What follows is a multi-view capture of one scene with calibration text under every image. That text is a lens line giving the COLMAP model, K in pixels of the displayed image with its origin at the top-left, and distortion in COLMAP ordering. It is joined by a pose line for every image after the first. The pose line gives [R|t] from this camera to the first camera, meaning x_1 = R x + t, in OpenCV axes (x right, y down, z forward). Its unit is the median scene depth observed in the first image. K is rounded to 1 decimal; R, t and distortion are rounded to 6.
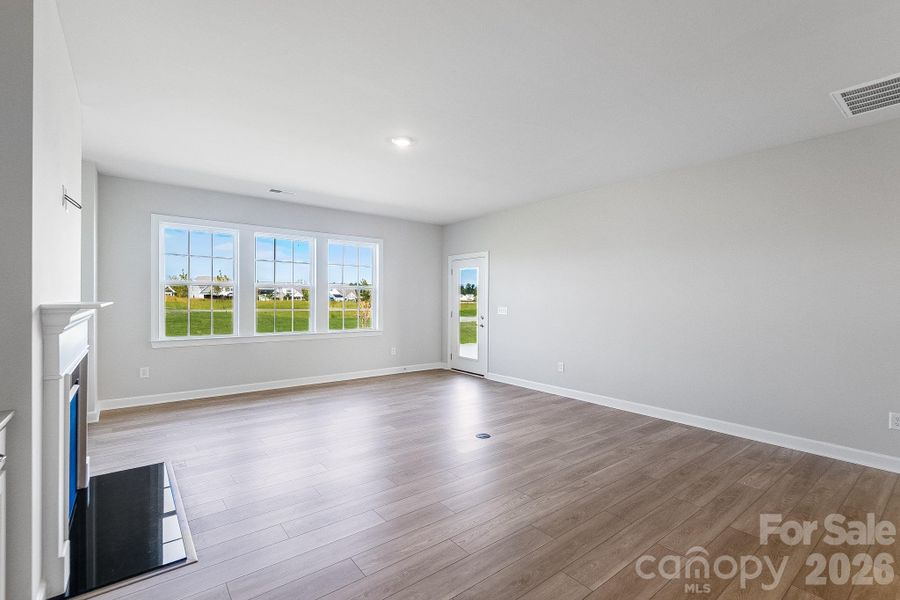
lens RADIAL K [[411.0, 0, 449.8], [0, 411.0, 311.0], [0, 0, 1]] dist [0.001898, 0.000222]
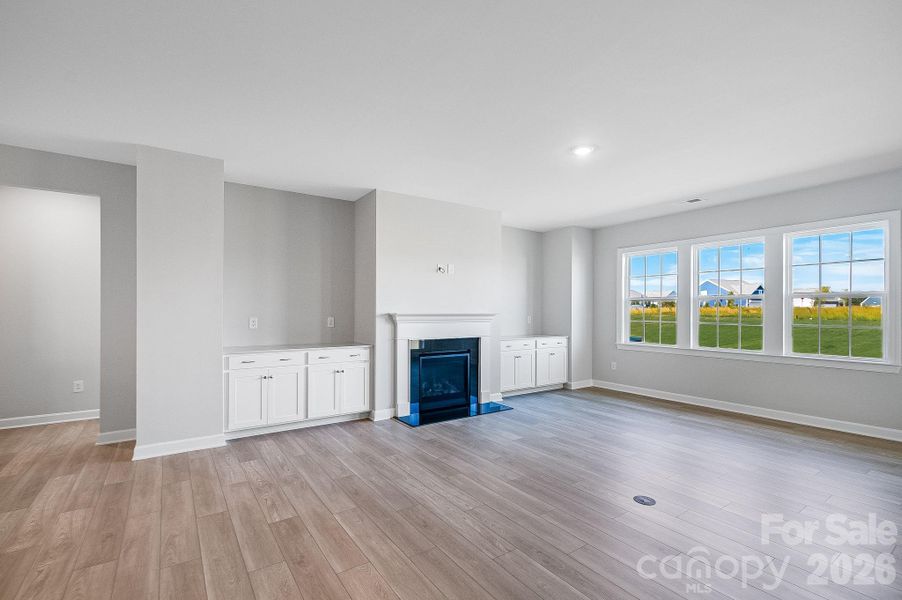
lens RADIAL K [[411.9, 0, 450.8], [0, 411.9, 311.1], [0, 0, 1]] dist [0.001898, 0.000222]
pose [[-0.077120, -0.008533, -0.996985, 0.613609], [-0.028589, 0.999571, -0.006344, -0.008053], [0.996612, 0.028013, -0.077331, 0.527405]]
